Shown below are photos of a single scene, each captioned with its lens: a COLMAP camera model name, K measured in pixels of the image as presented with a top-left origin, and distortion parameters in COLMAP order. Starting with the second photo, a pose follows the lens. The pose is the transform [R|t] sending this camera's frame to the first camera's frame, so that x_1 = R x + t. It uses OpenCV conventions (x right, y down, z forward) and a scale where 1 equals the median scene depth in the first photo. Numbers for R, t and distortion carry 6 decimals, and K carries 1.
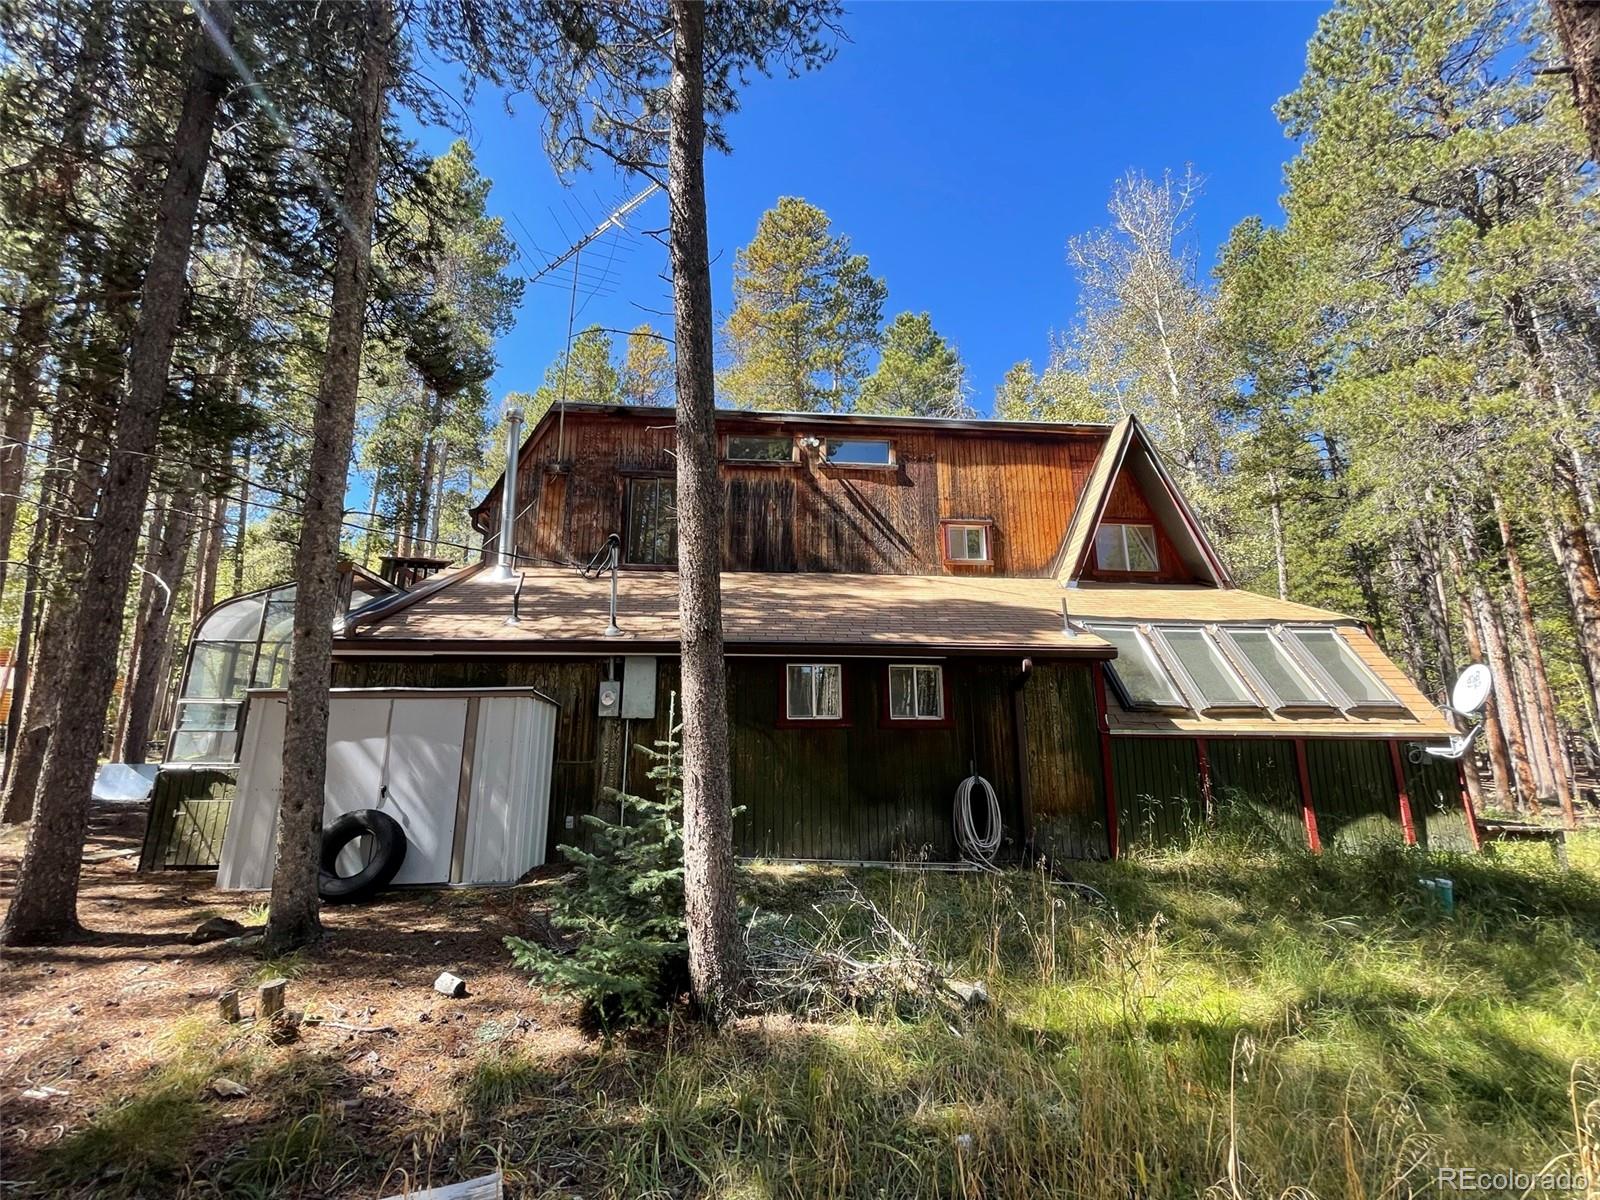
lens RADIAL K [[645.0, 0, 789.8], [0, 645.0, 602.7], [0, 0, 1]] dist [0.001411, 0.000141]
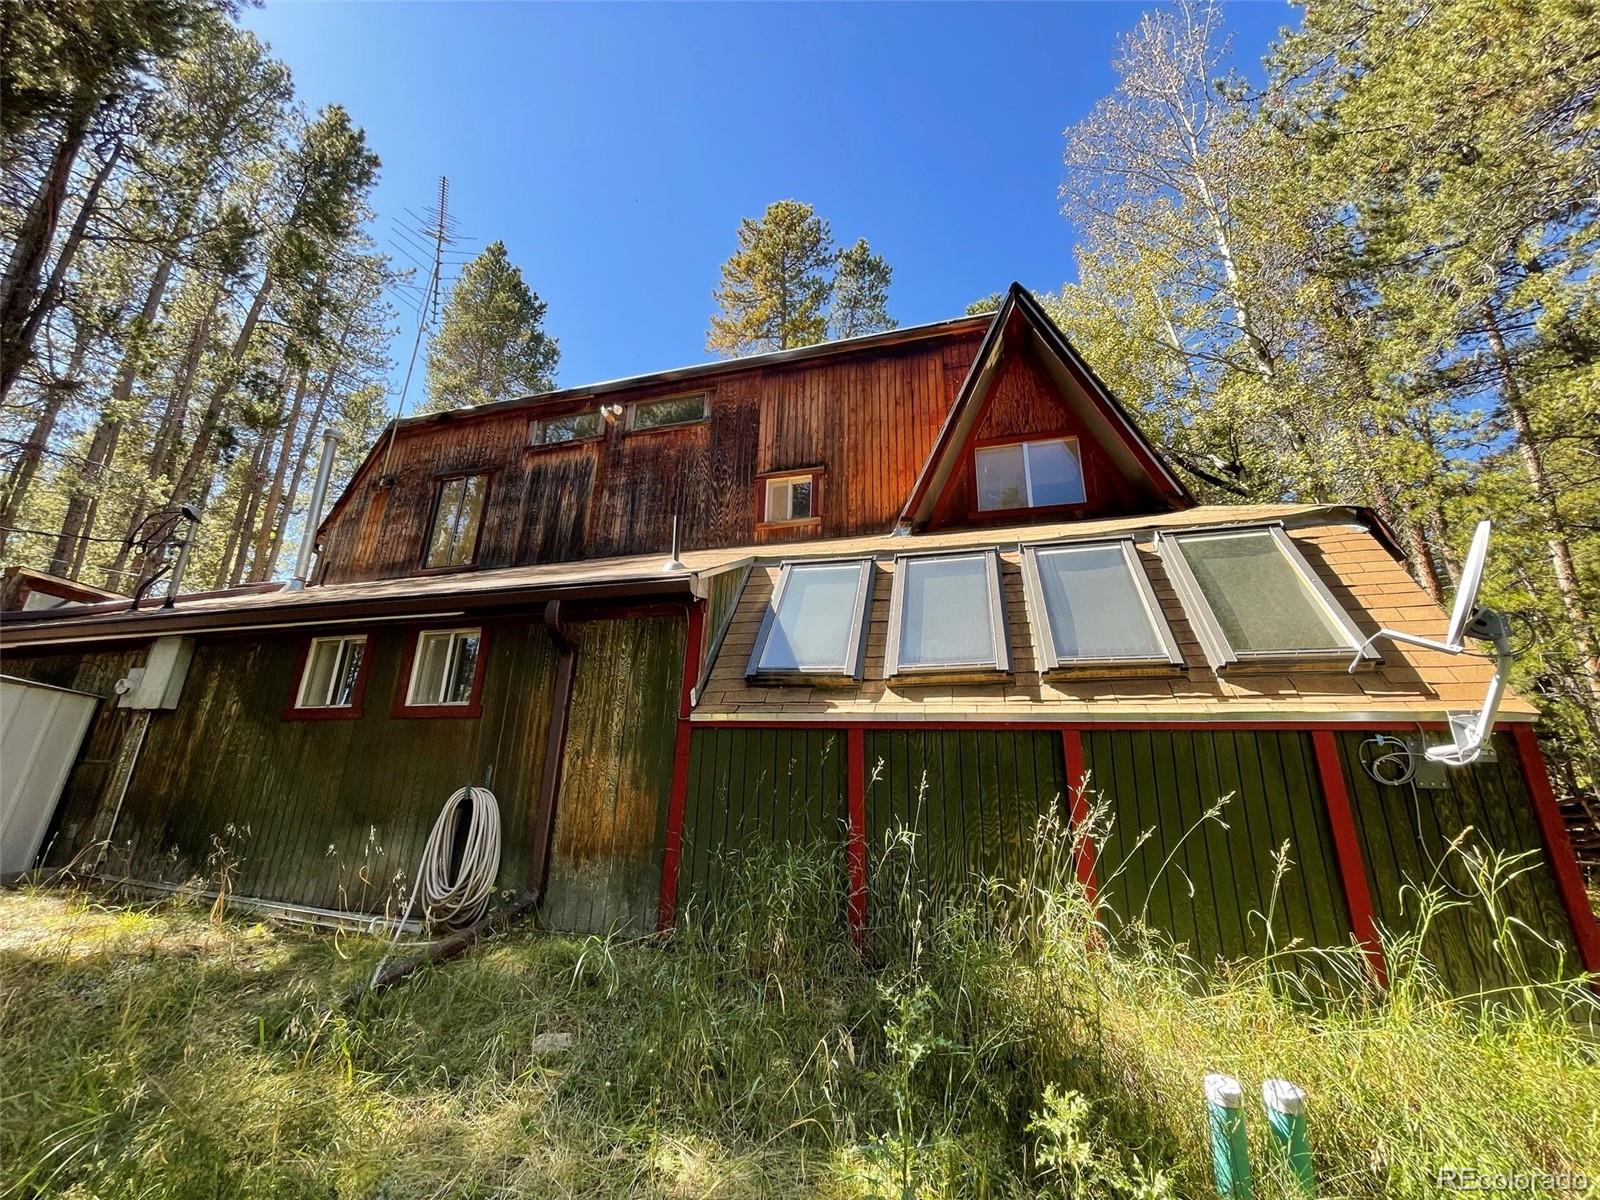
lens RADIAL K [[645.0, 0, 789.8], [0, 645.0, 602.7], [0, 0, 1]] dist [0.001411, 0.000141]
pose [[0.943433, -0.092846, -0.318299, 0.701886], [0.063942, 0.992920, -0.100104, 0.144716], [0.325339, 0.074089, 0.942690, 0.417062]]
